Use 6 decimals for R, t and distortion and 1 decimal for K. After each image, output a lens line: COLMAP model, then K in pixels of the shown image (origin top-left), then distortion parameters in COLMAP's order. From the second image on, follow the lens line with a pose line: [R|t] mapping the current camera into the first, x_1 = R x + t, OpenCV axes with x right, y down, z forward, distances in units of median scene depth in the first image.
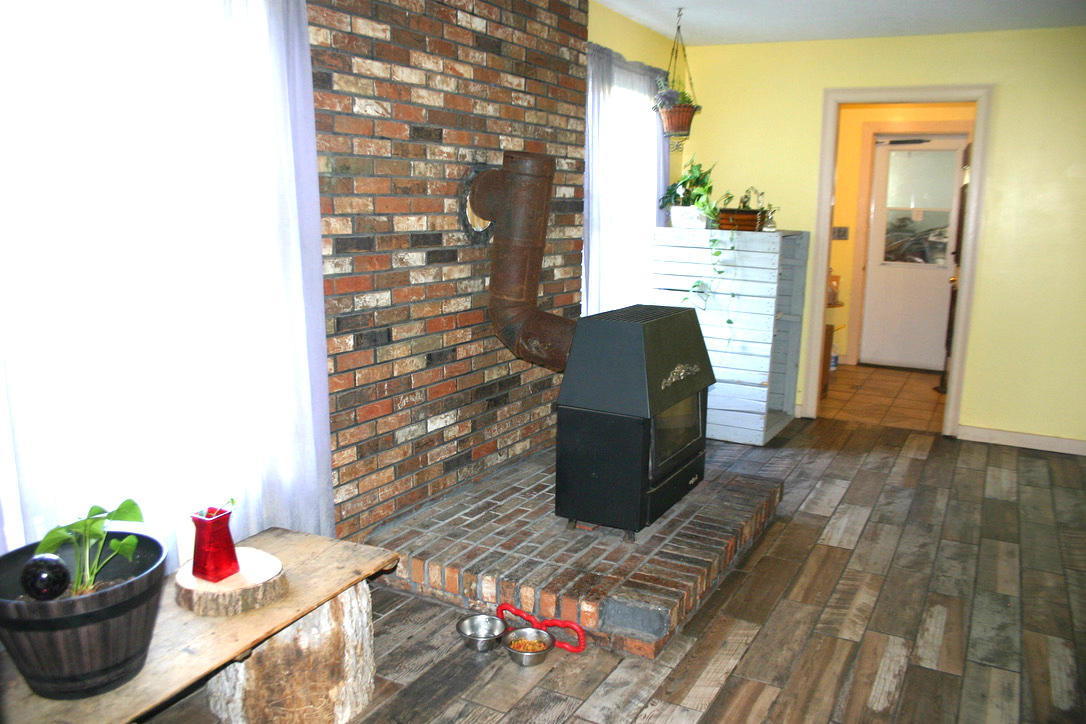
lens RADIAL K [[884.2, 0, 540.5], [0, 884.2, 364.4], [0, 0, 1]] dist [-0.095681, 0.012958]
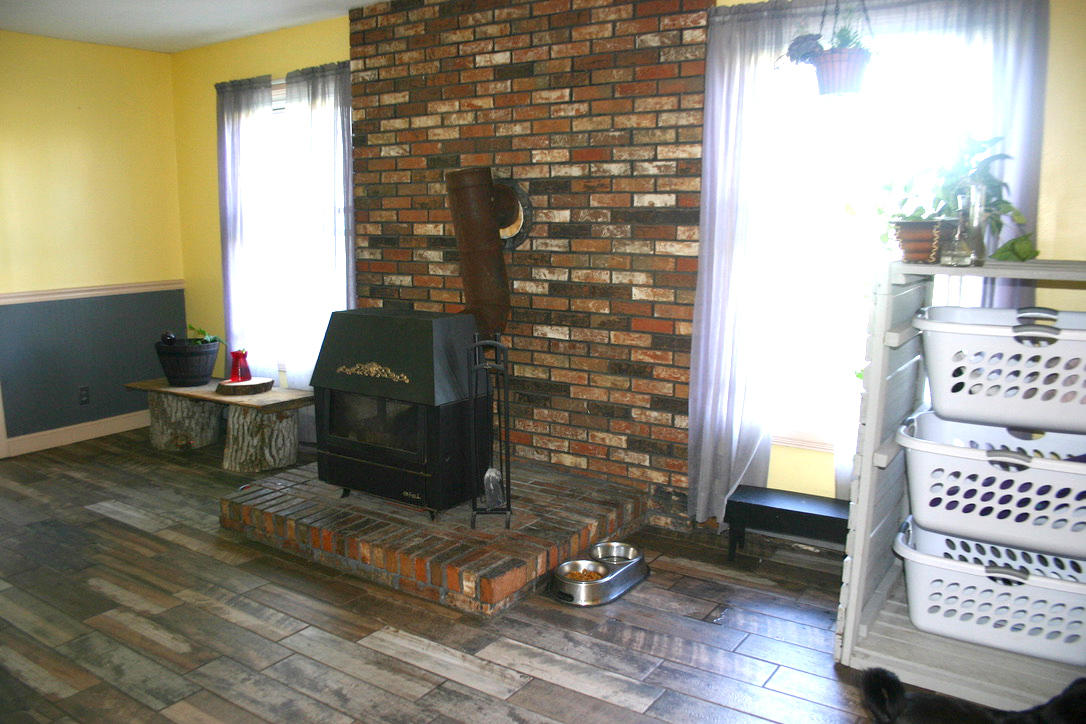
lens RADIAL K [[884.2, 0, 502.1], [0, 884.2, 364.1], [0, 0, 1]] dist [-0.095681, 0.012958]
pose [[-0.128408, 0.154775, -0.979569, 1.203847], [-0.179055, 0.967896, 0.176402, -0.219260], [0.975423, 0.198048, -0.096572, 1.283750]]
